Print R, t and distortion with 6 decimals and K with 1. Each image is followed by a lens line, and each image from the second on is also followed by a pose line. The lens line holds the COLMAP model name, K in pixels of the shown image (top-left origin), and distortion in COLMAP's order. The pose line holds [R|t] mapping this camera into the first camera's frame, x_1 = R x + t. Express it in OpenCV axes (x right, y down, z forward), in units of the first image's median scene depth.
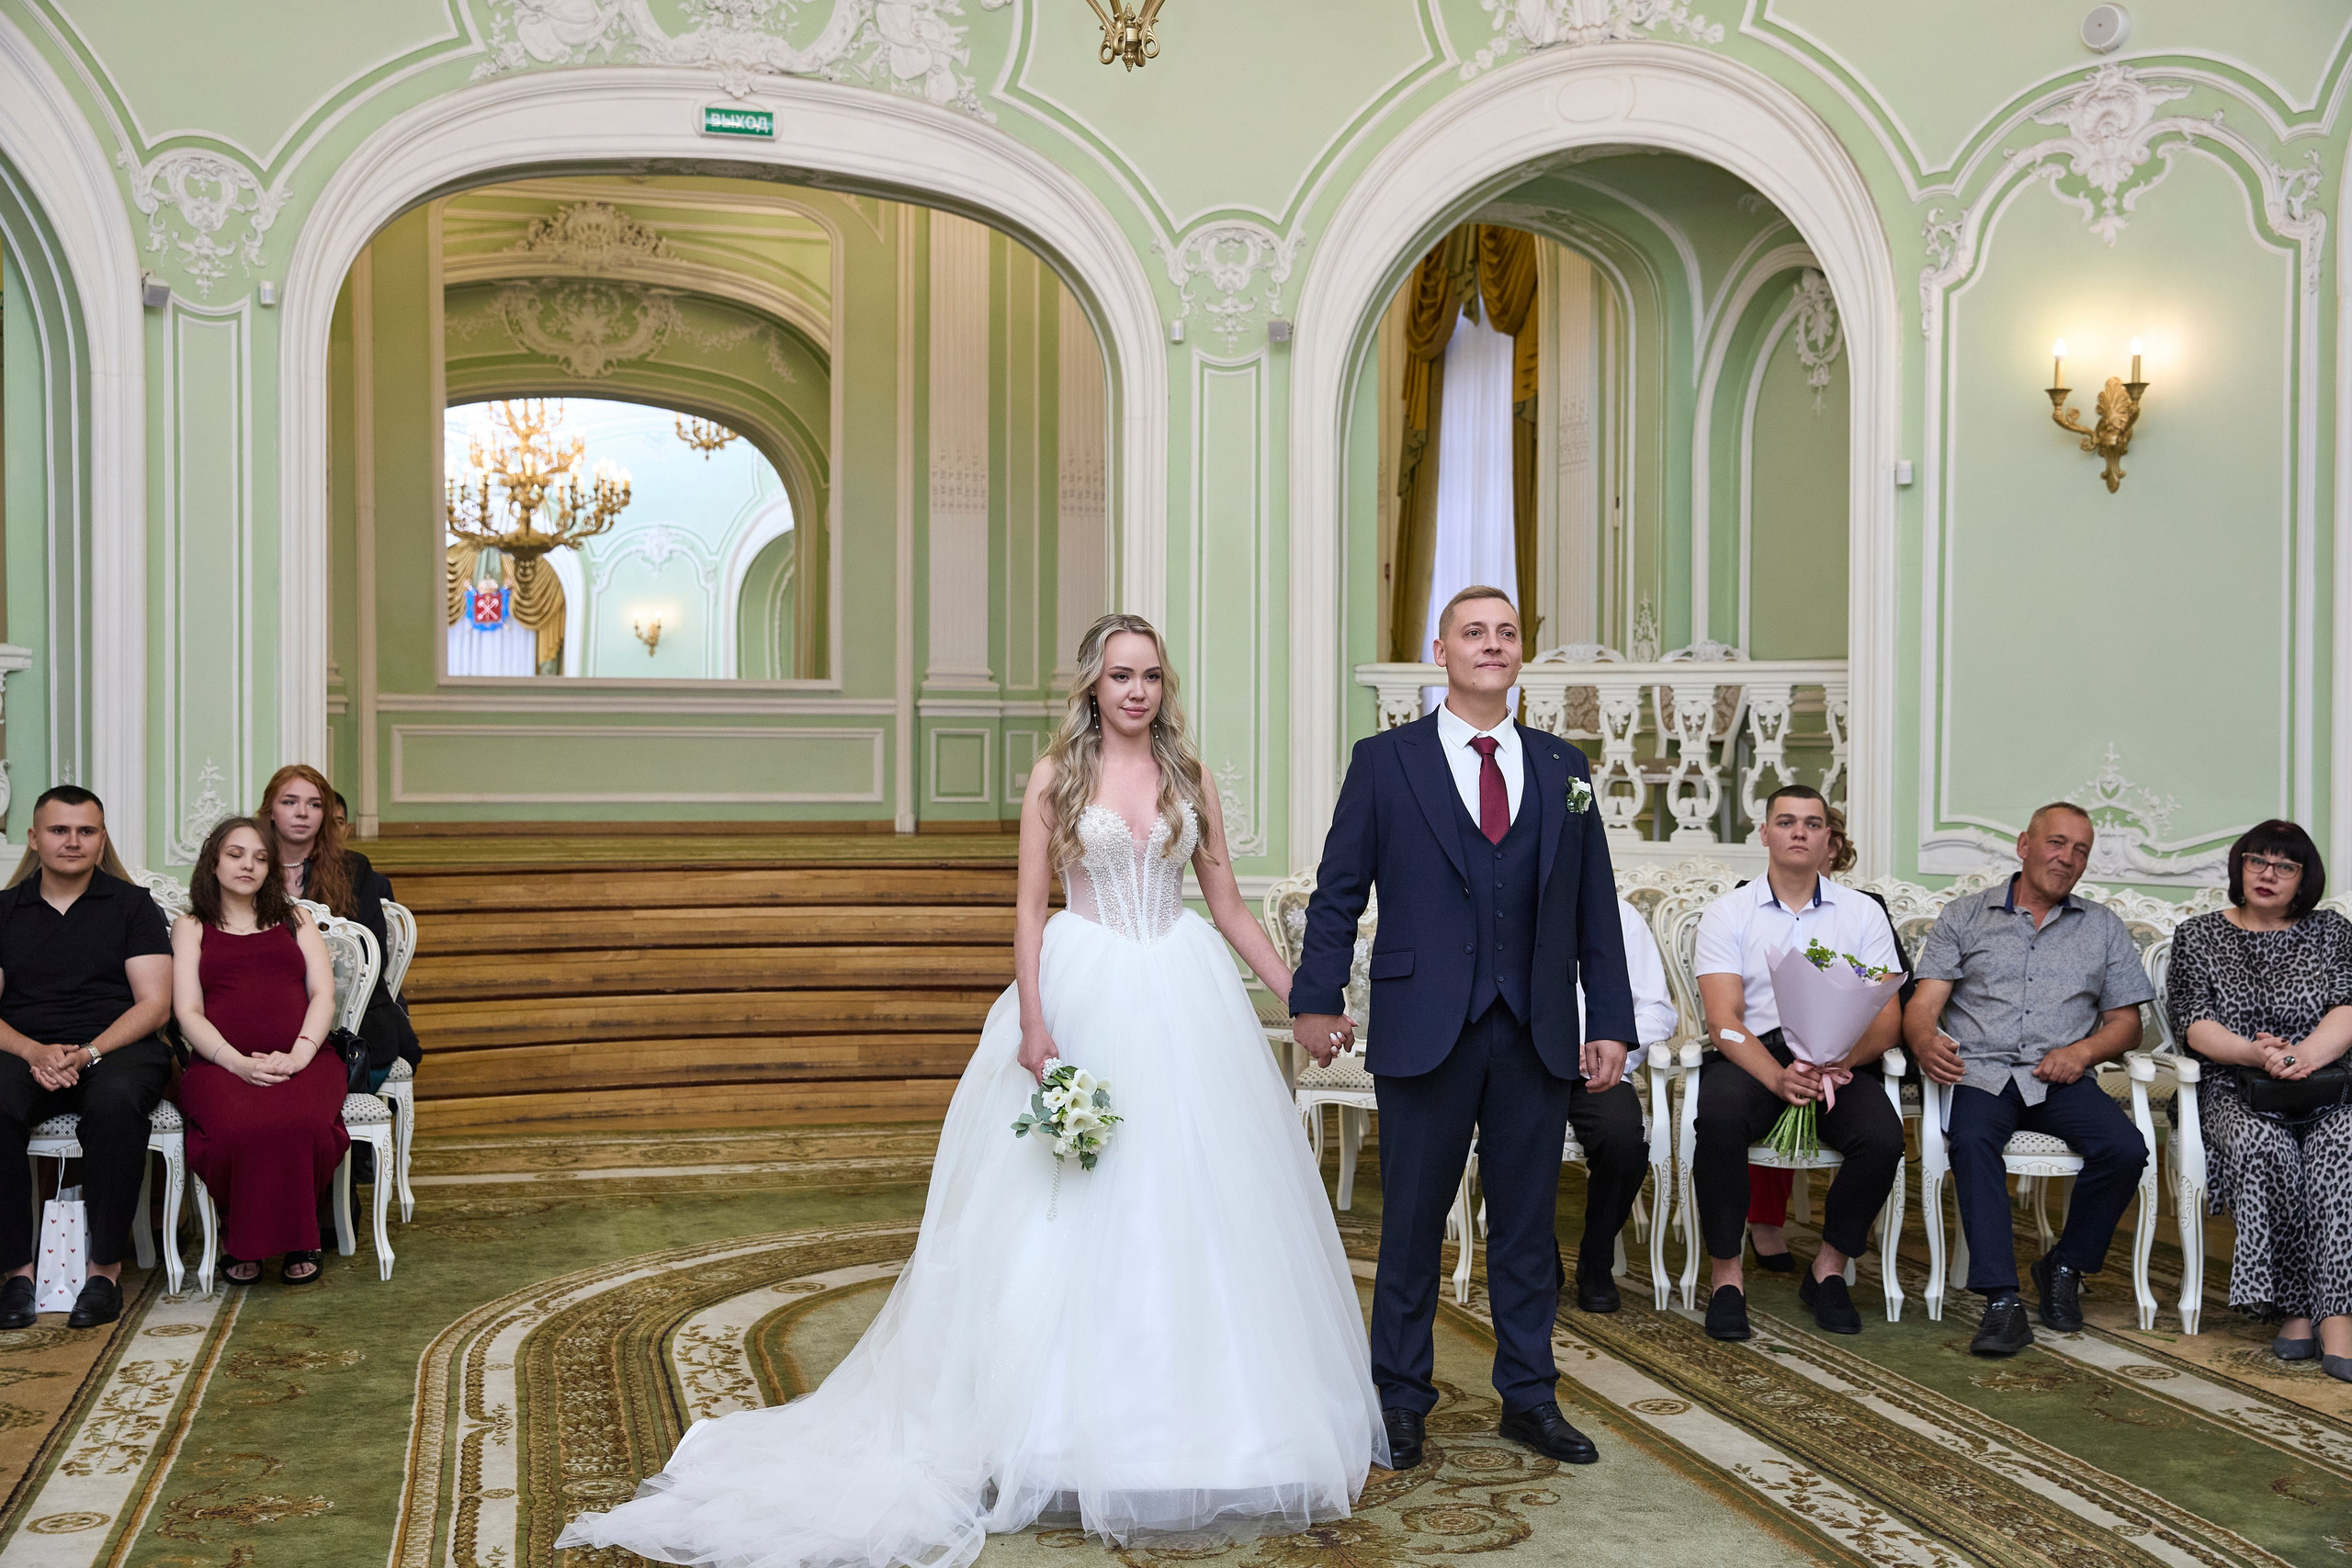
lens RADIAL K [[2630.7, 0, 1176.0], [0, 2630.7, 784.0], [0, 0, 1]] dist [0.016944, 0.128688]
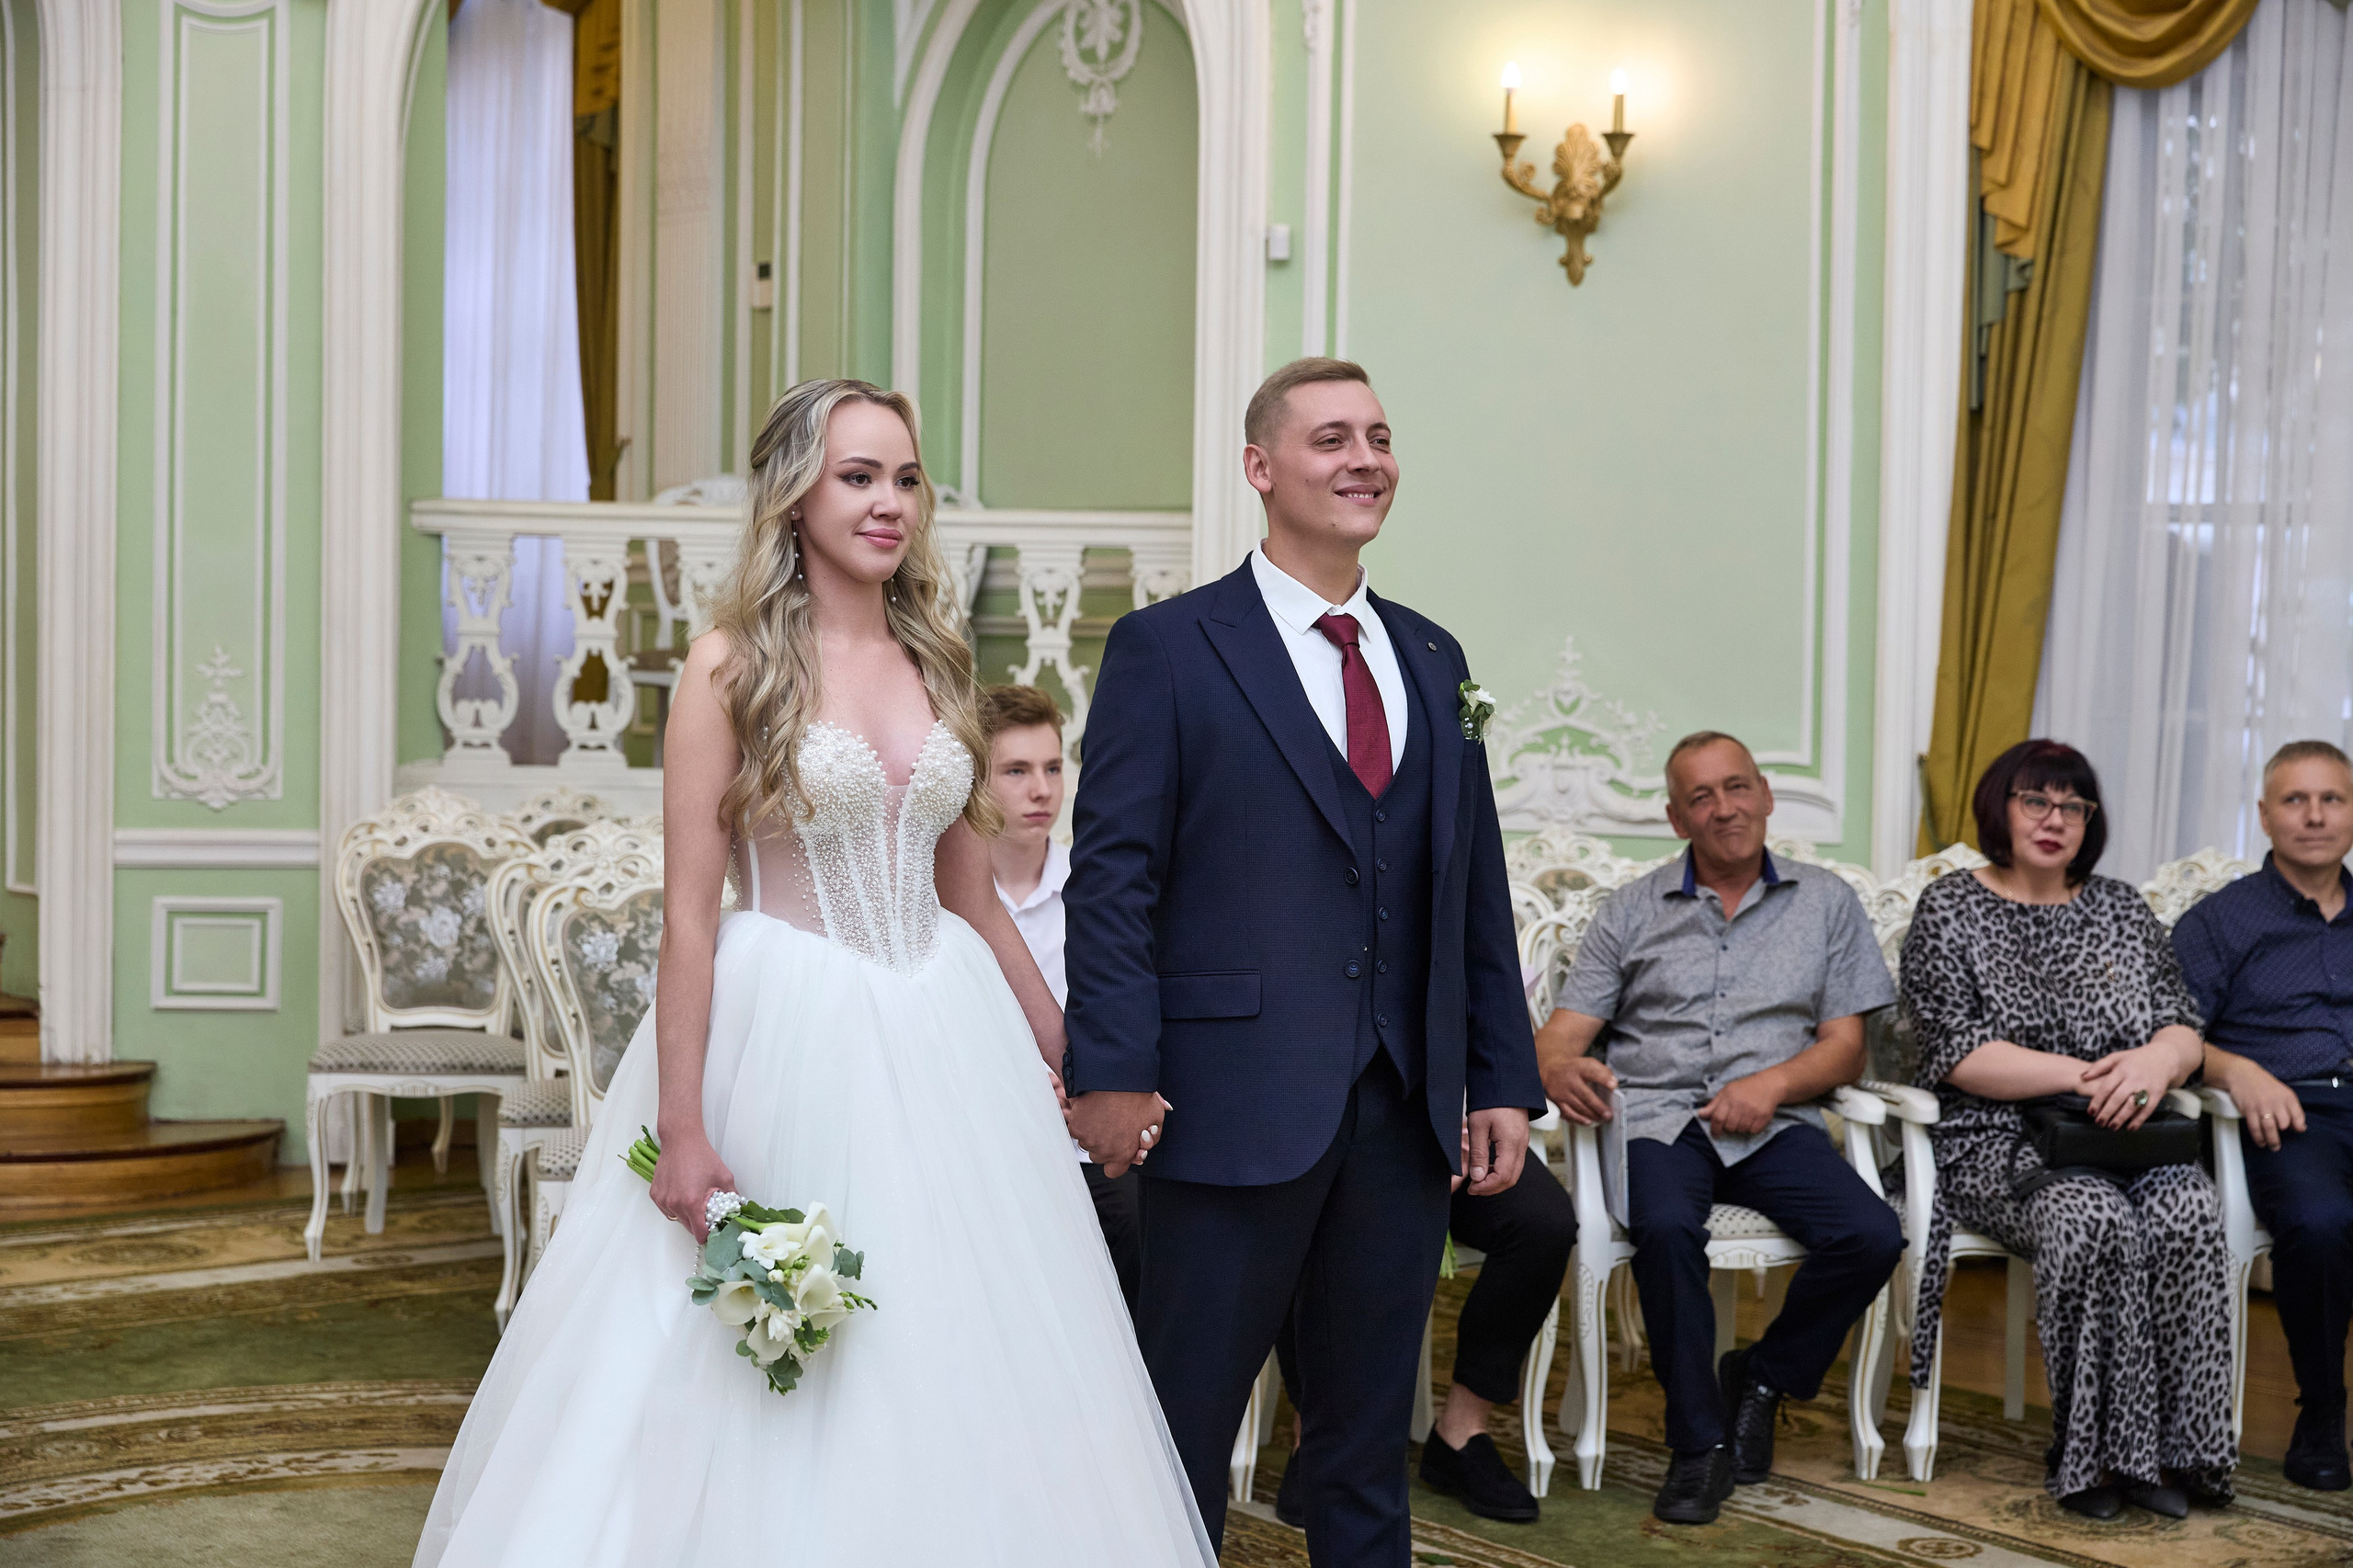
lens RADIAL K [[3586.4, 0, 1168.0], [0, 3586.4, 790.6], [0, 0, 1]] dist [-0.008010, 0.024244]
pose [[0.925104, -0.002104, 0.379708, -0.108708], [-0.008552, 0.999616, 0.026375, 0.001171], [-0.379618, -0.027646, 0.924730, 0.136824]]
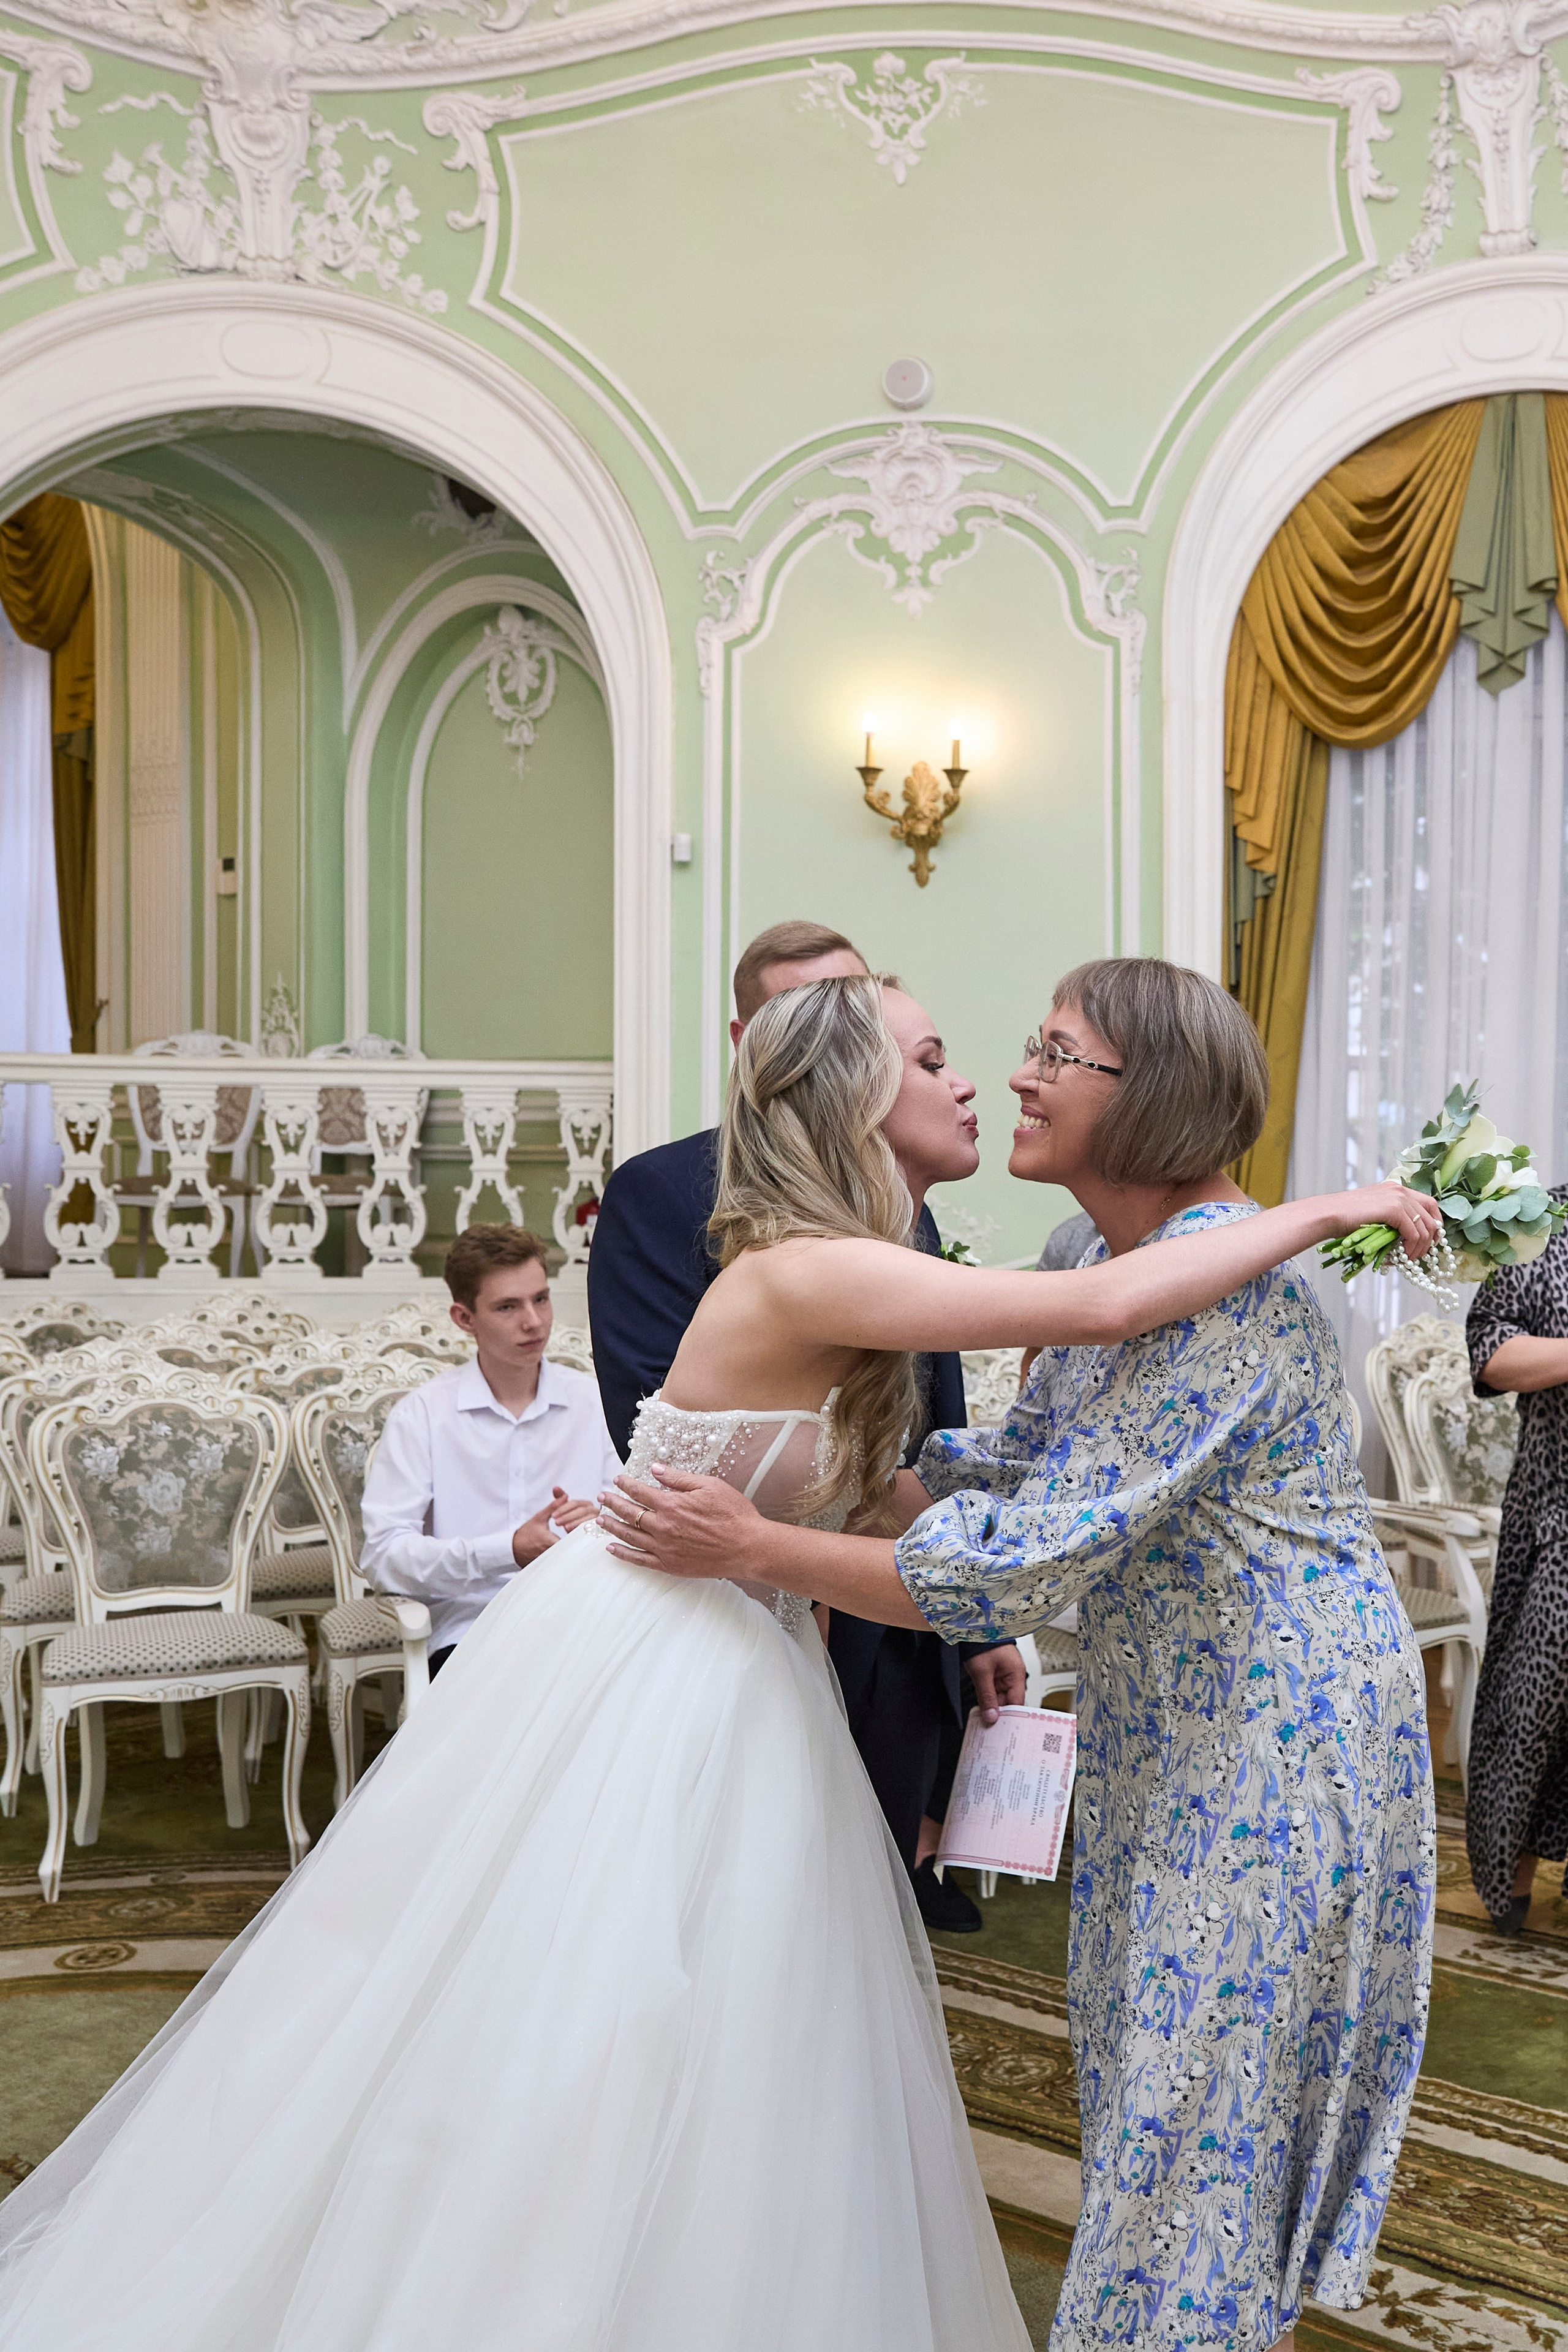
lens RADIAL K [[2399.9, 0, 1309.4], [0, 2399.9, 1184.9], [0, 0, 1]] dist [-0.021276, 0.037616]
pose [[0.757898, -0.008367, 0.652319, -0.083704], [0.007944, 0.999962, 0.003596, -0.008175], [-0.652324, 0.002457, 0.757936, 0.266517]]
